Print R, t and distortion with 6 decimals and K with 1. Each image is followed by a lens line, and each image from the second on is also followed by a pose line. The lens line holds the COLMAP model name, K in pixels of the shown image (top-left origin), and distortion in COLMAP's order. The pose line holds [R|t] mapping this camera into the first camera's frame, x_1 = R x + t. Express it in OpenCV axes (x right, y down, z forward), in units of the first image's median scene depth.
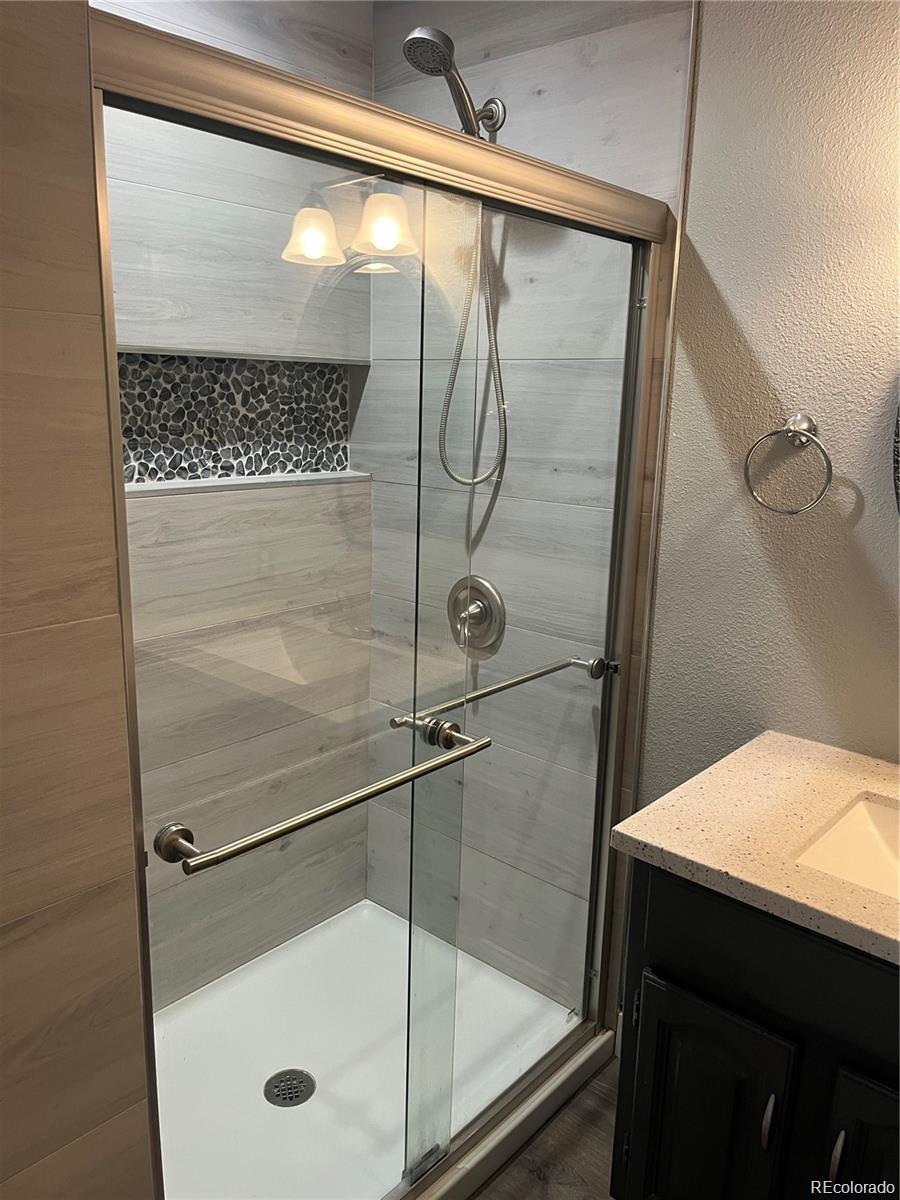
lens RADIAL K [[908.3, 0, 453.2], [0, 908.3, 608.3], [0, 0, 1]] dist [0.056225, -0.075352]
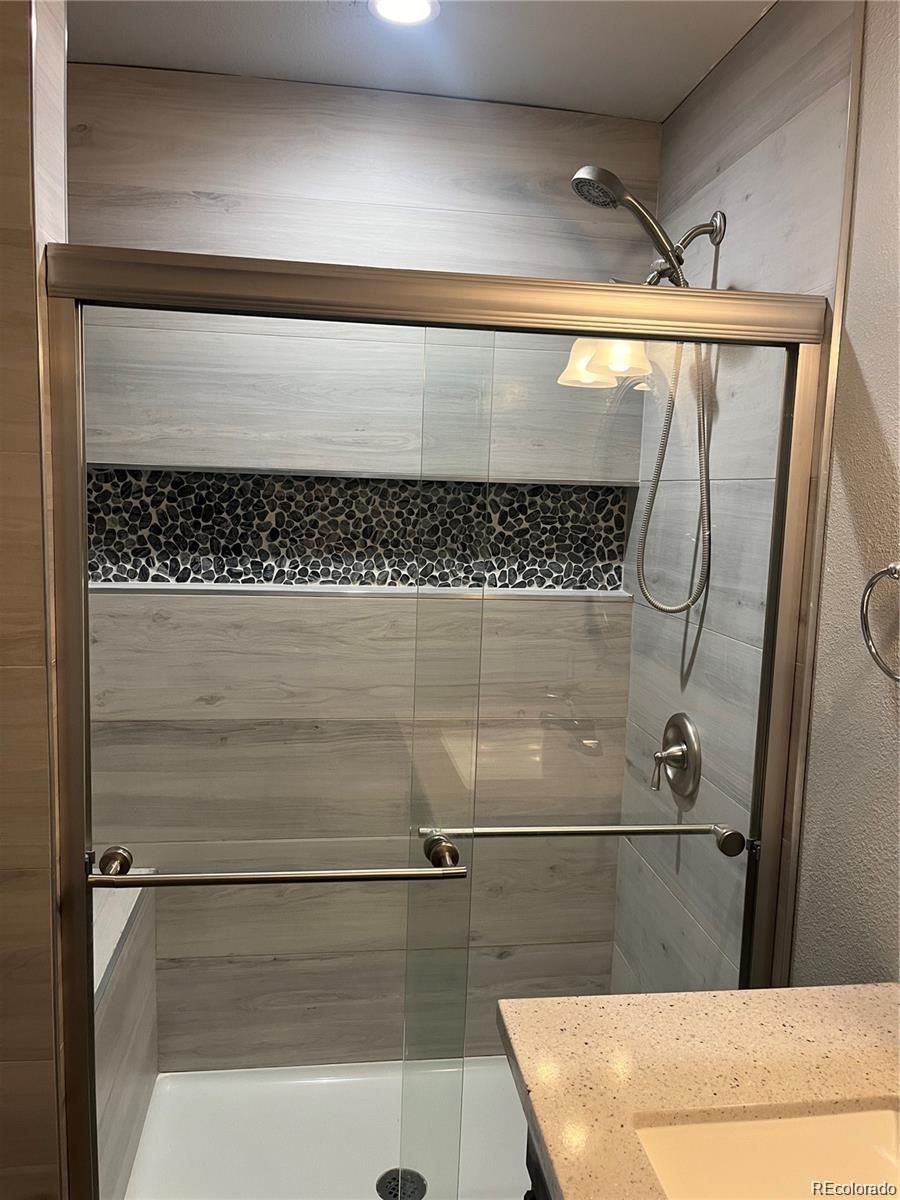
lens RADIAL K [[908.3, 0, 448.1], [0, 908.3, 606.1], [0, 0, 1]] dist [0.056225, -0.075352]
pose [[0.753640, 0.080923, -0.652287, 0.437576], [-0.165946, 0.983669, -0.069697, -0.039871], [0.635994, 0.160771, 0.754761, 0.158814]]
